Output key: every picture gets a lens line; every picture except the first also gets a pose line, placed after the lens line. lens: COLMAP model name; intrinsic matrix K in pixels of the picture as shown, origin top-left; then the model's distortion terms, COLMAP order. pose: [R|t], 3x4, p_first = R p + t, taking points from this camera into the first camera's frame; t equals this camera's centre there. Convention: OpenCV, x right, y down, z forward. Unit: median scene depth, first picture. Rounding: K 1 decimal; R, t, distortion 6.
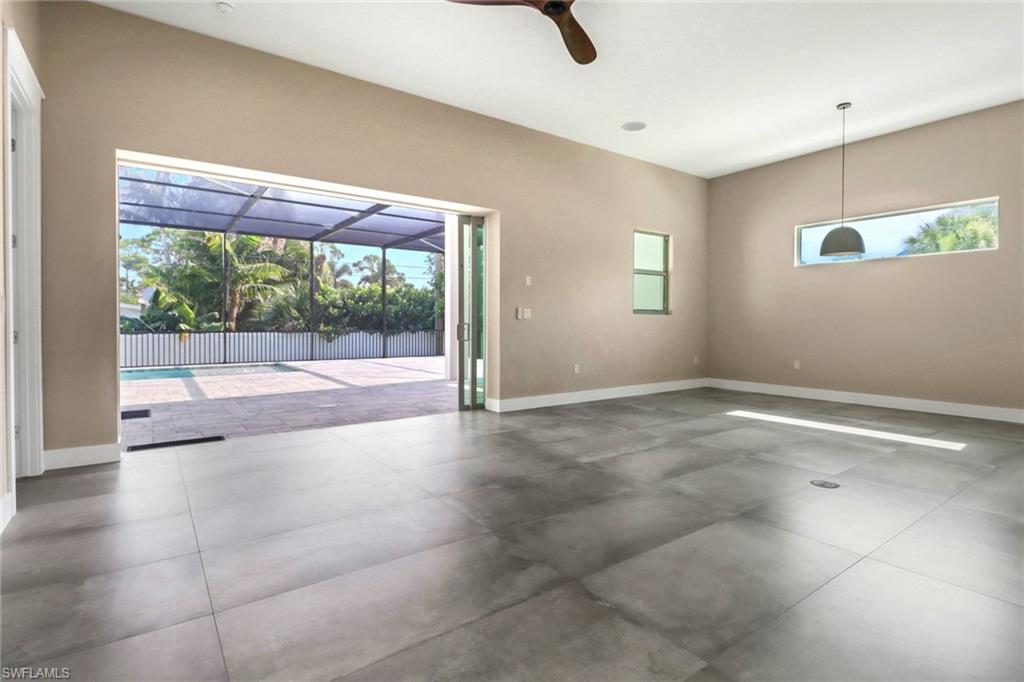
lens RADIAL K [[502.3, 0, 518.9], [0, 502.3, 330.5], [0, 0, 1]] dist [-0.000717, -0.000185]
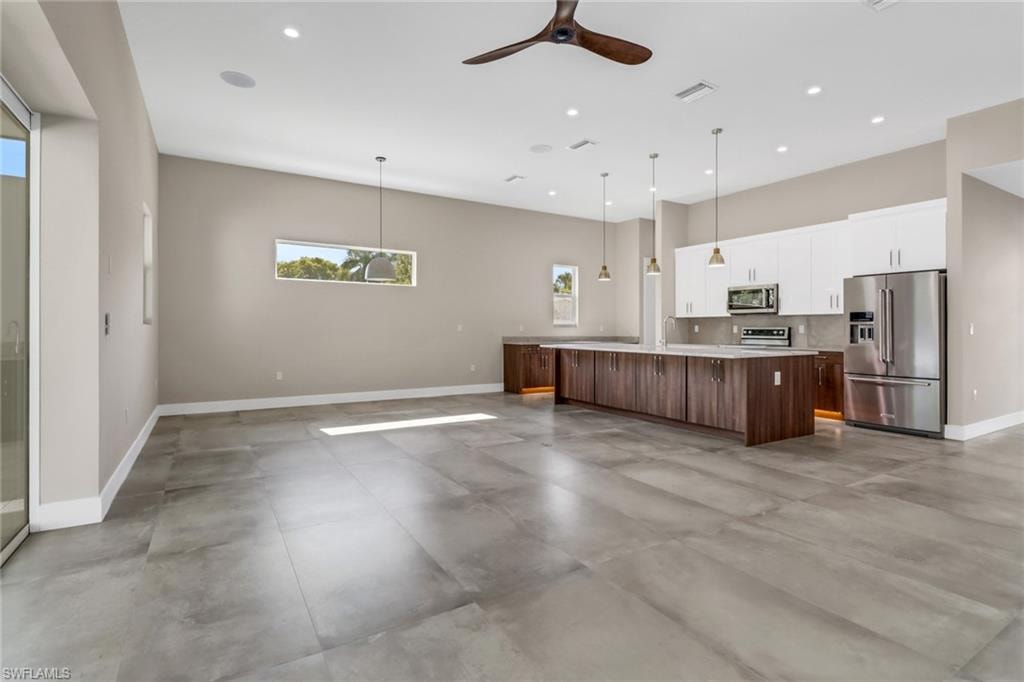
lens RADIAL K [[495.8, 0, 509.2], [0, 495.8, 327.2], [0, 0, 1]] dist [0.002426, -0.000979]
pose [[0.097398, -0.001762, 0.995244, -1.356178], [0.014031, 0.999901, 0.000397, -0.075745], [-0.995147, 0.013925, 0.097413, 1.461608]]
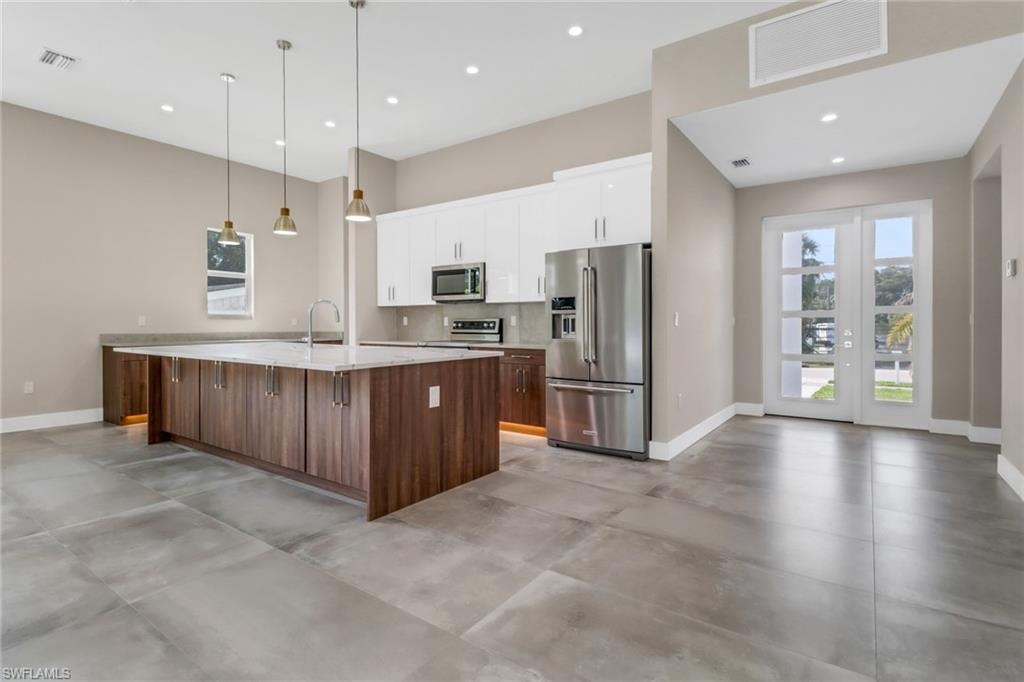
lens RADIAL K [[495.8, 0, 509.2], [0, 495.8, 327.2], [0, 0, 1]] dist [0.002426, -0.000979]
pose [[-0.306619, -0.011633, 0.951761, -0.844198], [0.015073, 0.999741, 0.017075, -0.059696], [-0.951713, 0.019581, -0.306364, 1.048578]]
